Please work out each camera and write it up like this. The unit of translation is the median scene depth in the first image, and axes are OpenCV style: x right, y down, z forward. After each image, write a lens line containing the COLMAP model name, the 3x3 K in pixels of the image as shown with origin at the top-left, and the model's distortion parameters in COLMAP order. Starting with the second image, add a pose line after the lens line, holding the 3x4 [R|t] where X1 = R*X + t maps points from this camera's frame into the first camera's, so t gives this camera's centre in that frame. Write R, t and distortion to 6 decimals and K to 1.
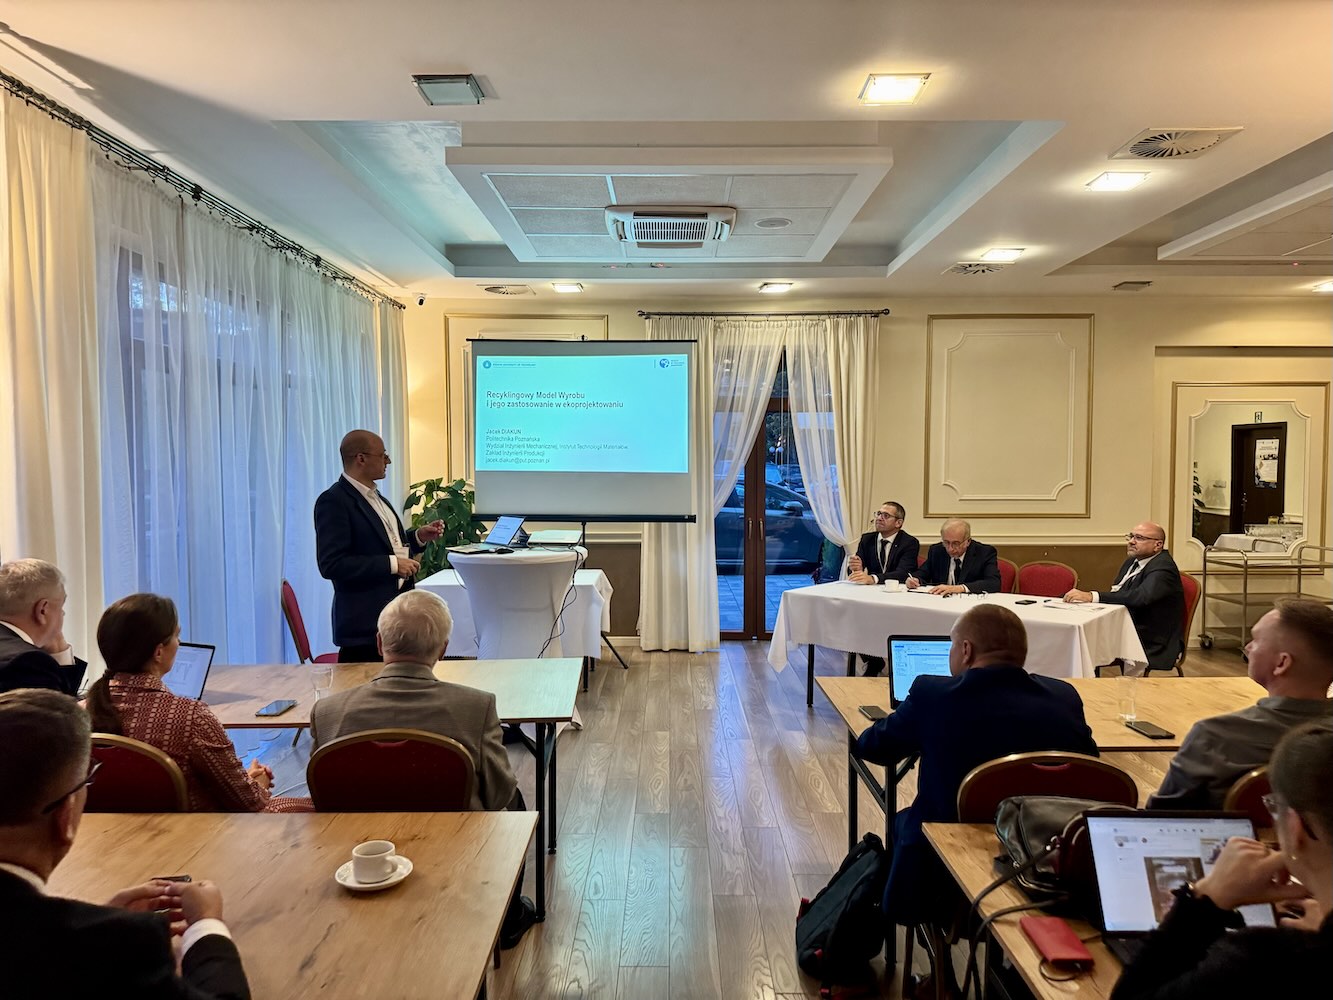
lens RADIAL K [[937.3, 0, 668.6], [0, 937.3, 511.7], [0, 0, 1]] dist [0.068667, -0.089763]
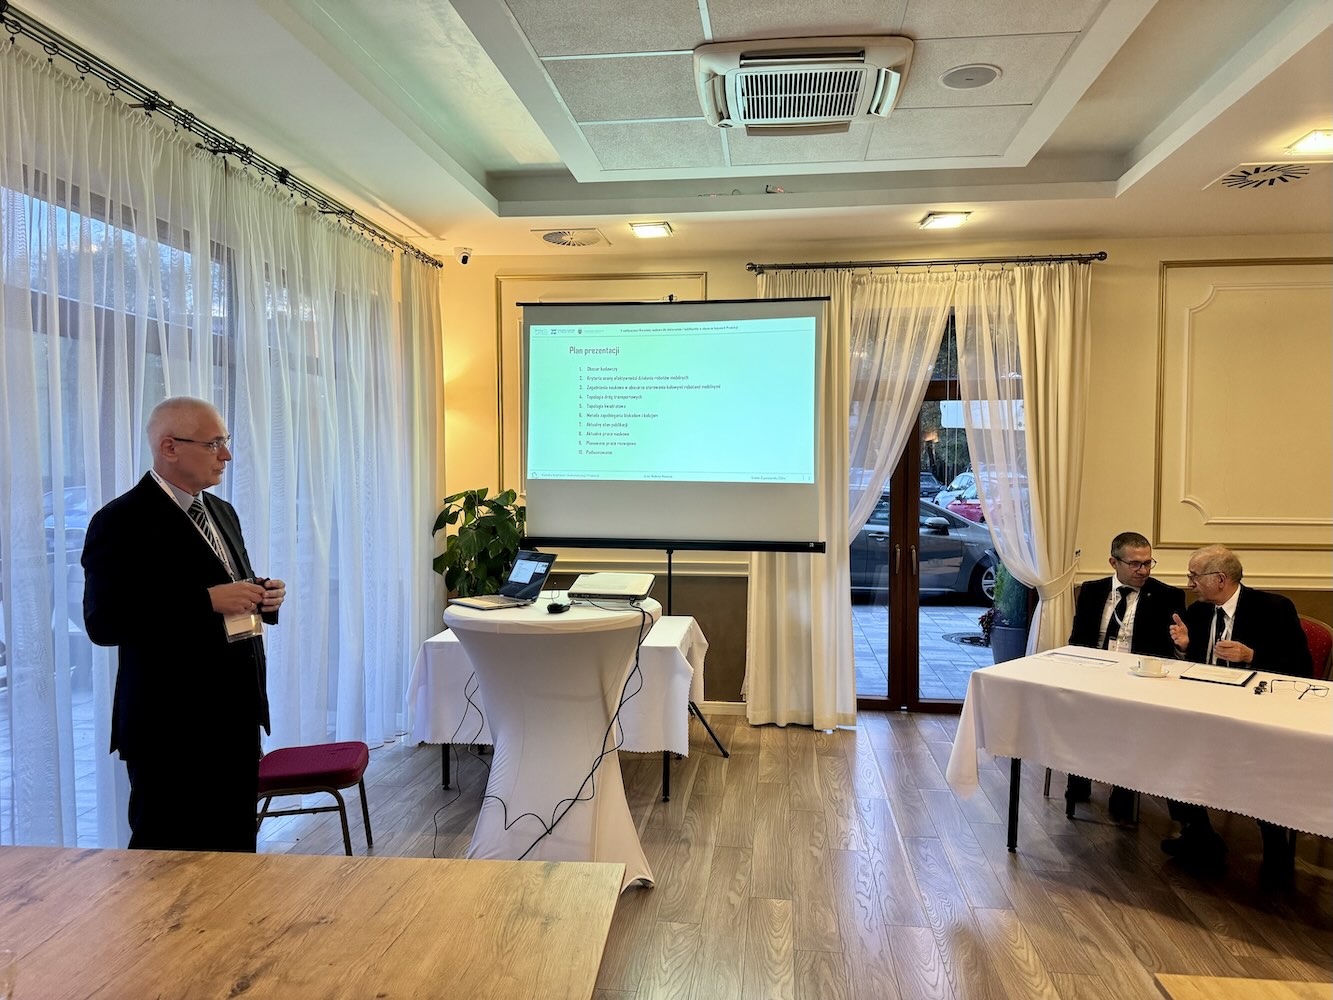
lens RADIAL K [[937.3, 0, 662.2], [0, 937.3, 505.0], [0, 0, 1]] dist [0.068667, -0.089763]
pose [[0.992357, 0.007995, -0.123137, -0.006903], [-0.009804, 0.999853, -0.014094, -0.013580], [0.123006, 0.015193, 0.992290, 0.274269]]
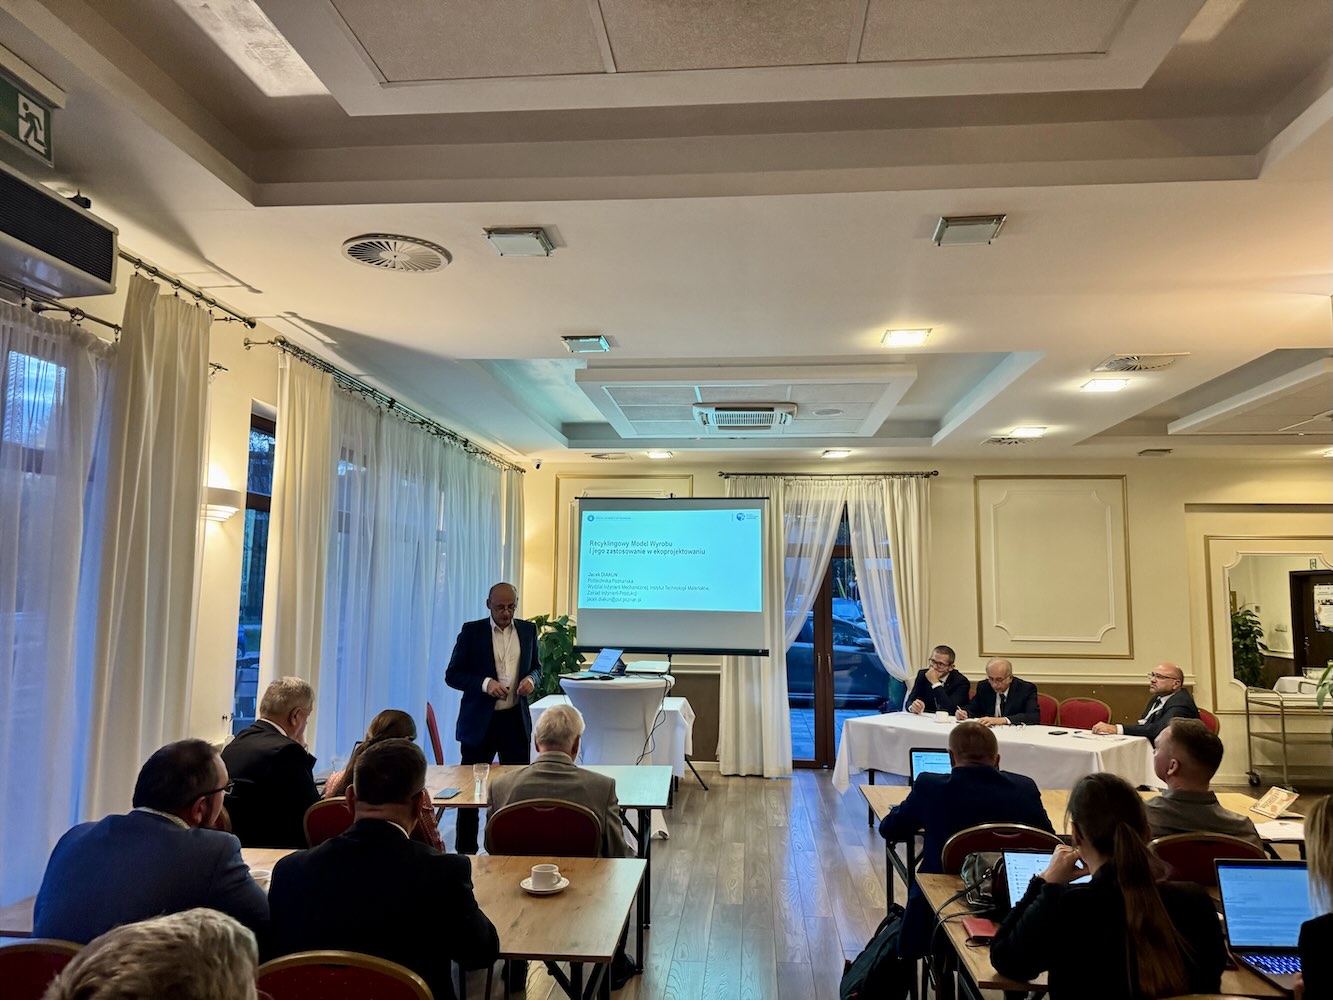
lens RADIAL K [[937.3, 0, 667.8], [0, 937.3, 487.7], [0, 0, 1]] dist [0.068667, -0.089763]
pose [[0.996205, -0.000707, -0.087032, 0.006354], [-0.013629, 0.986363, -0.164021, -0.001915], [0.085961, 0.164584, 0.982610, -0.158042]]
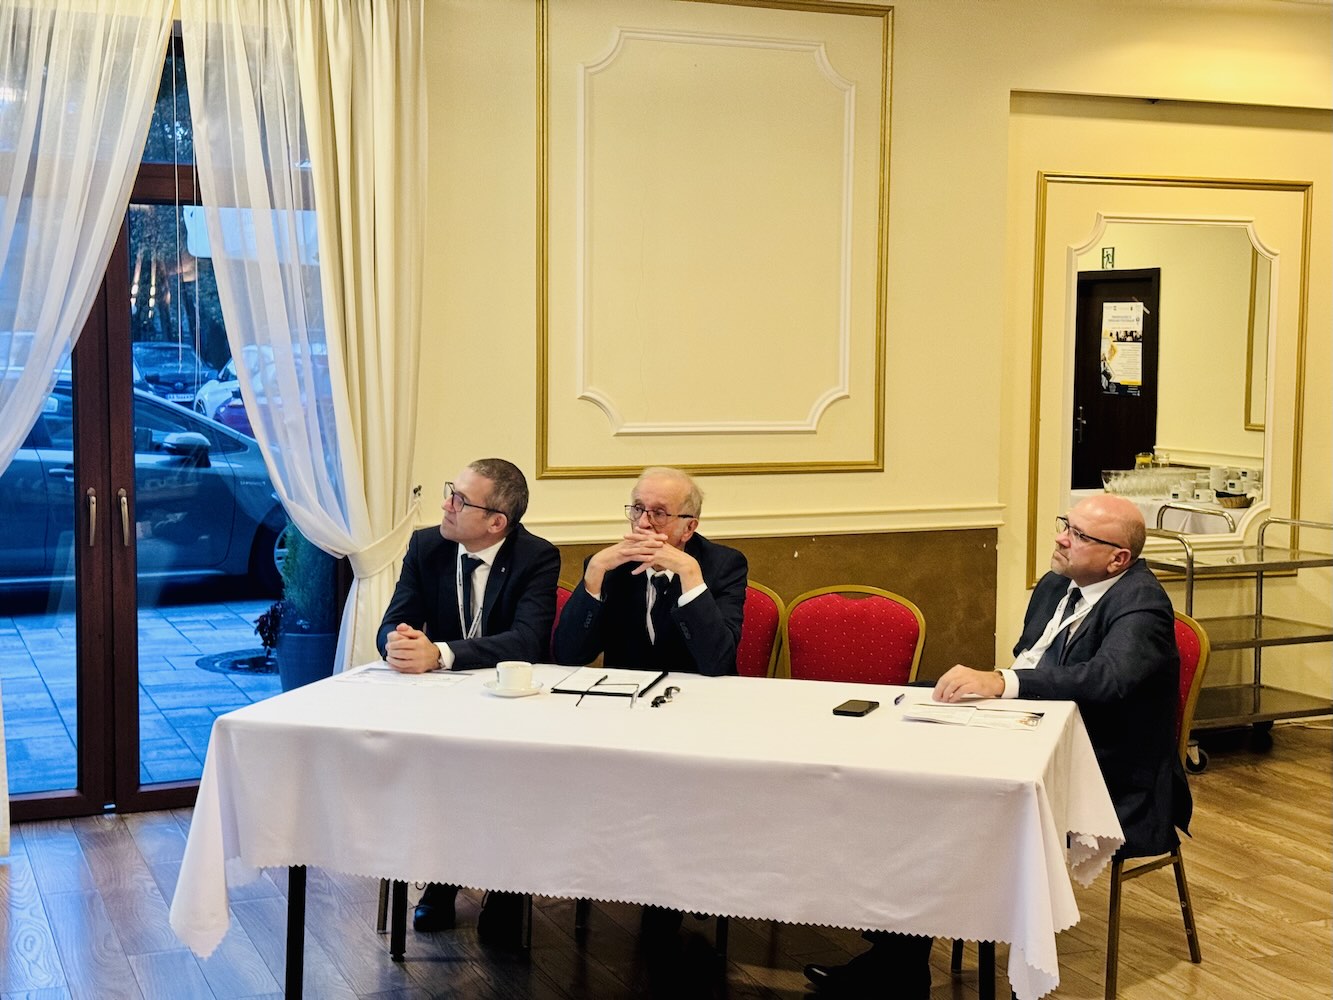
lens RADIAL K [[1869.0, 0, 669.8], [0, 1869.0, 500.3], [0, 0, 1]] dist [0.087075, 0.000000]
pose [[0.920839, -0.026069, 0.389072, 0.008481], [0.013242, 0.999278, 0.035614, -0.013537], [-0.389719, -0.027643, 0.920519, 0.251264]]
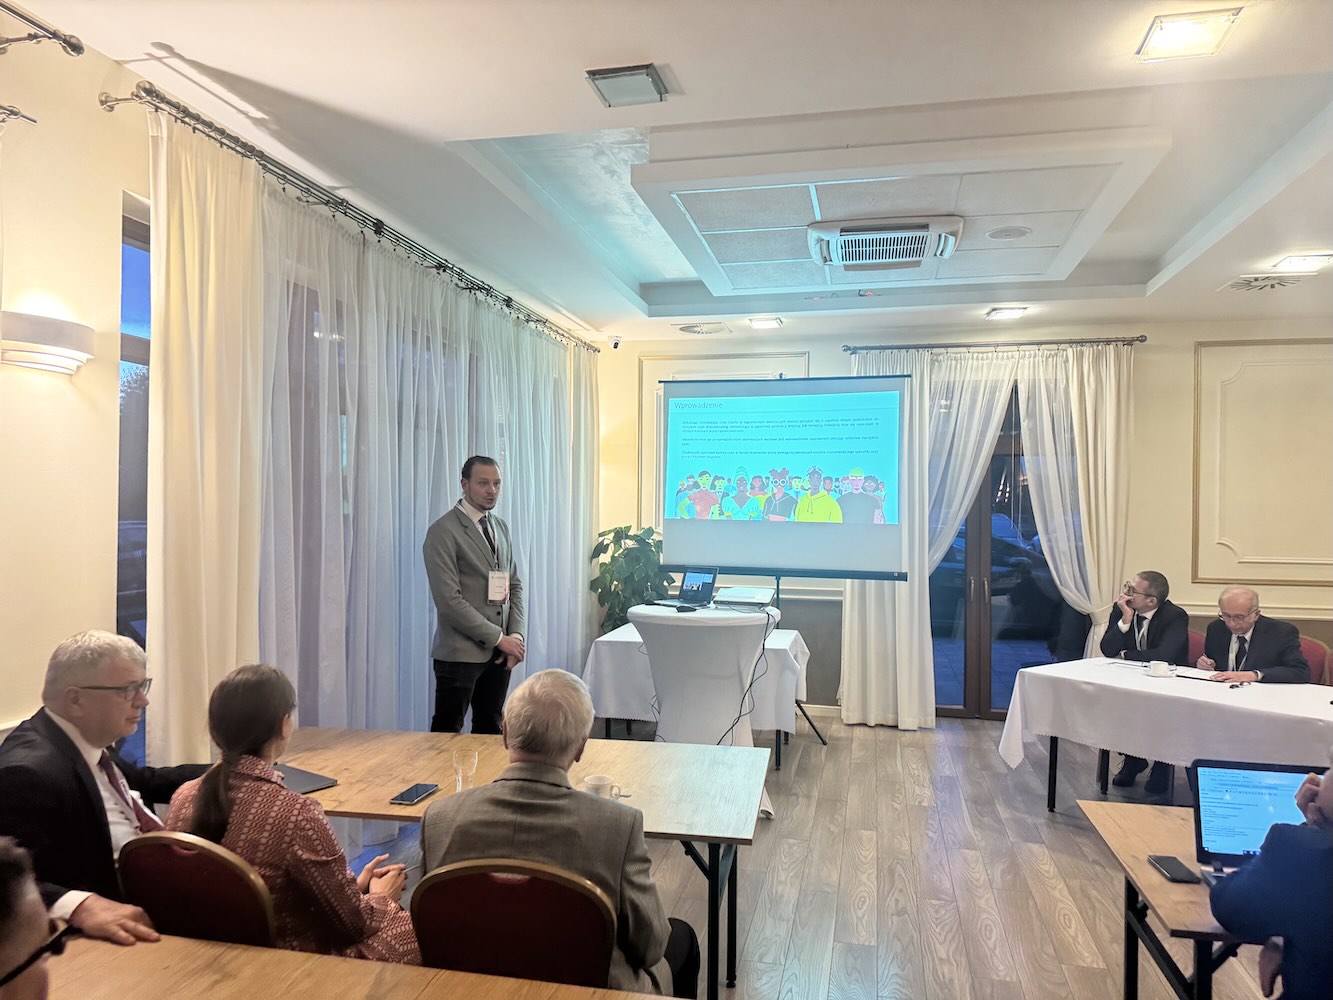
lens RADIAL K [[937.3, 0, 653.1], [0, 937.3, 506.4], [0, 0, 1]] dist [0.068667, -0.089763]
pose [[0.973720, 0.010691, -0.227499, -0.003112], [-0.023235, 0.998349, -0.052532, -0.006329], [0.226562, 0.056437, 0.972360, 0.083644]]
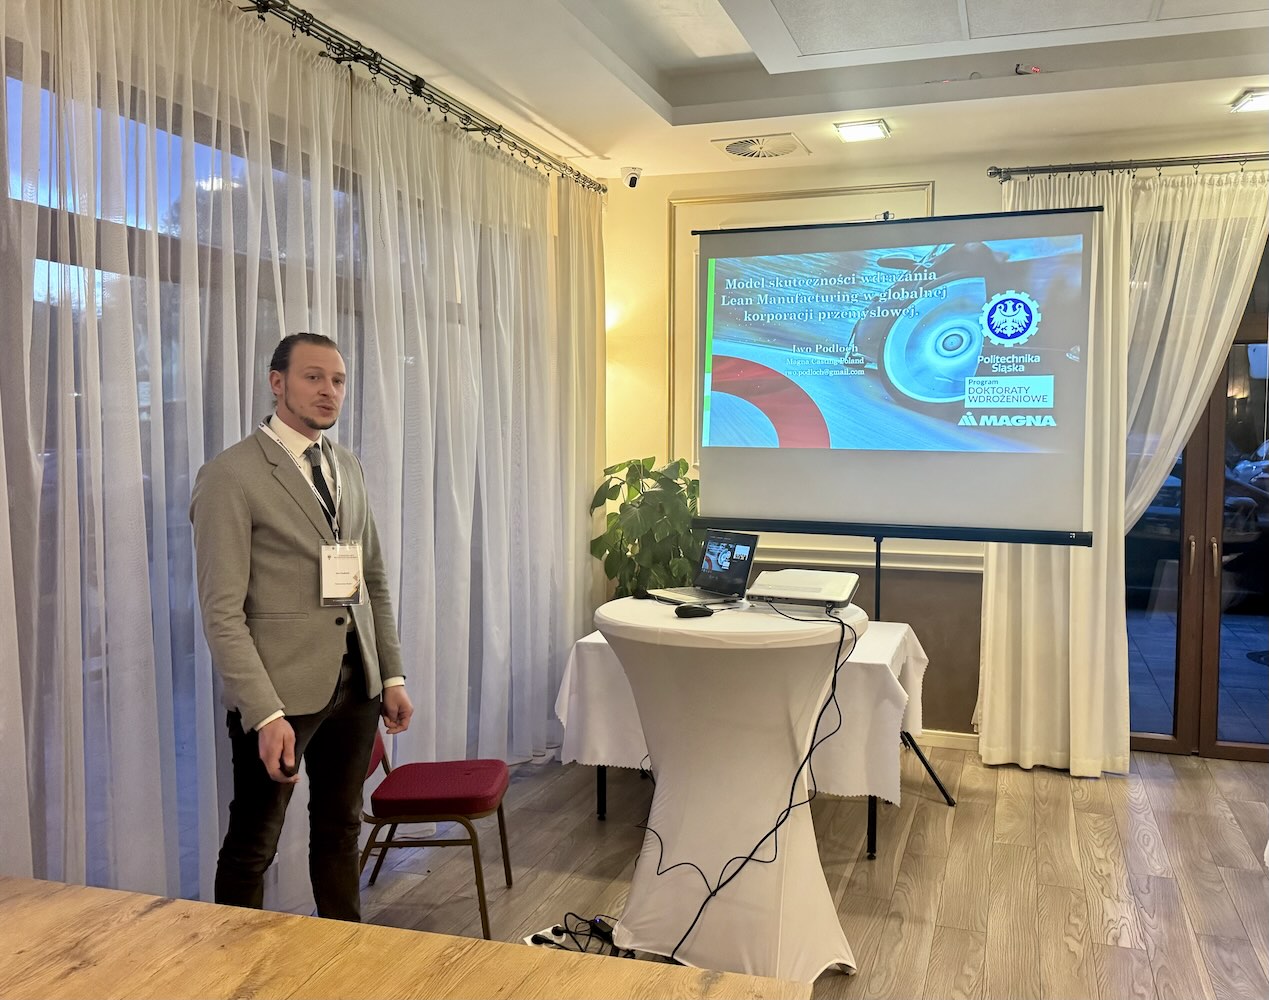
lens RADIAL K [[1098.9, 0, 653.8], [0, 1098.9, 489.1], [0, 0, 1]] dist [0.076466, -0.125801]
pose [[0.949545, 0.022572, -0.312816, -0.011127], [-0.022539, 0.999739, 0.003722, -0.017987], [0.312819, 0.003516, 0.949806, 0.312229]]
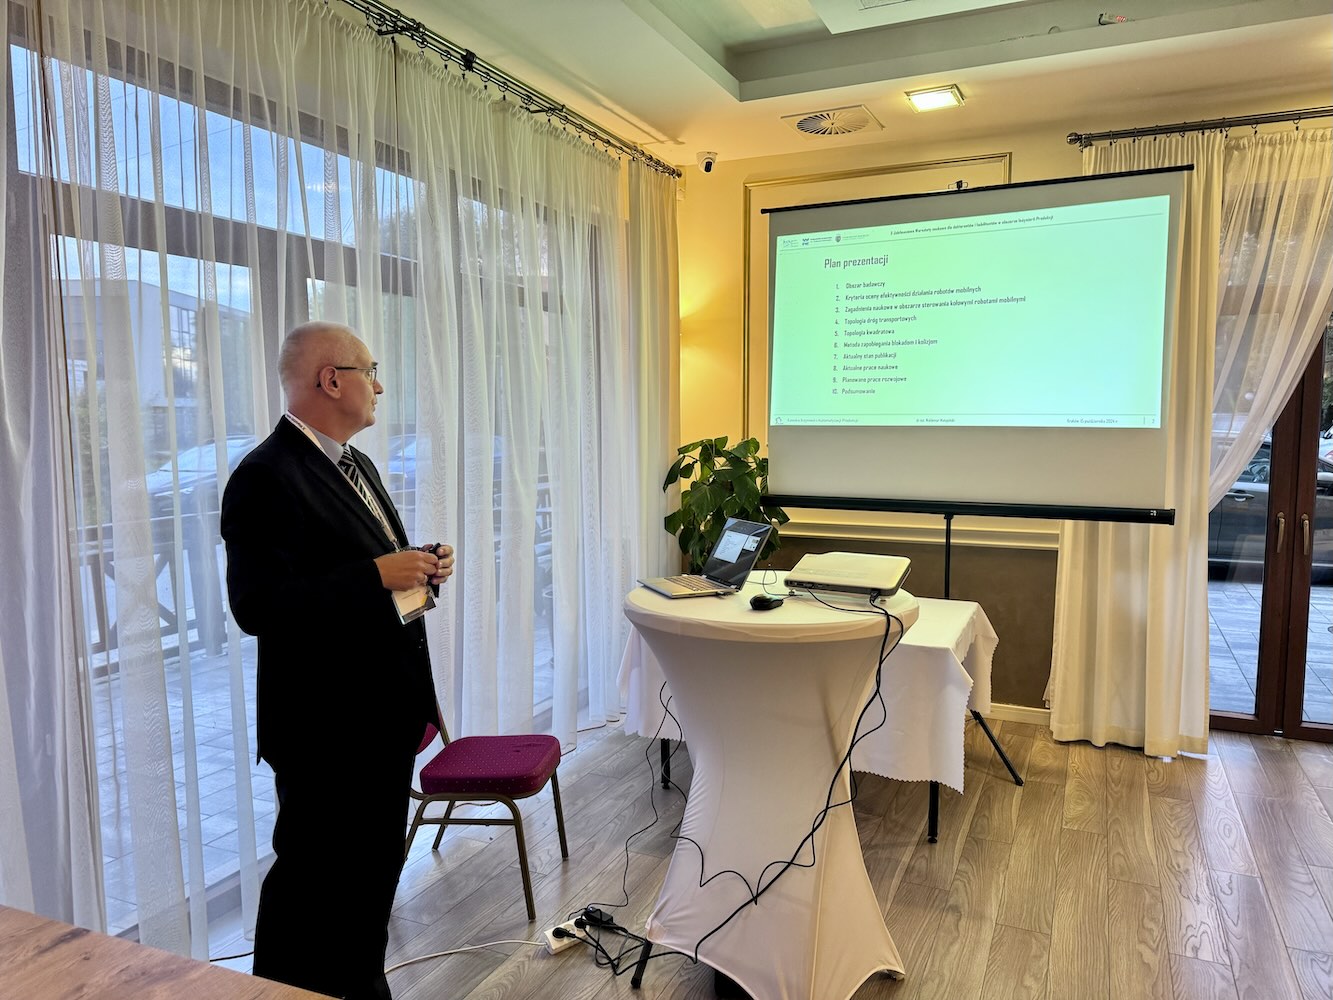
lens RADIAL K [[937.3, 0, 665.0], [0, 937.3, 513.0], [0, 0, 1]] dist [0.068667, -0.089763]
pose [[0.909656, 0.038205, -0.413602, -0.010099], [-0.017669, 0.998419, 0.053365, -0.017749], [0.414987, -0.041236, 0.908893, 0.403713]]
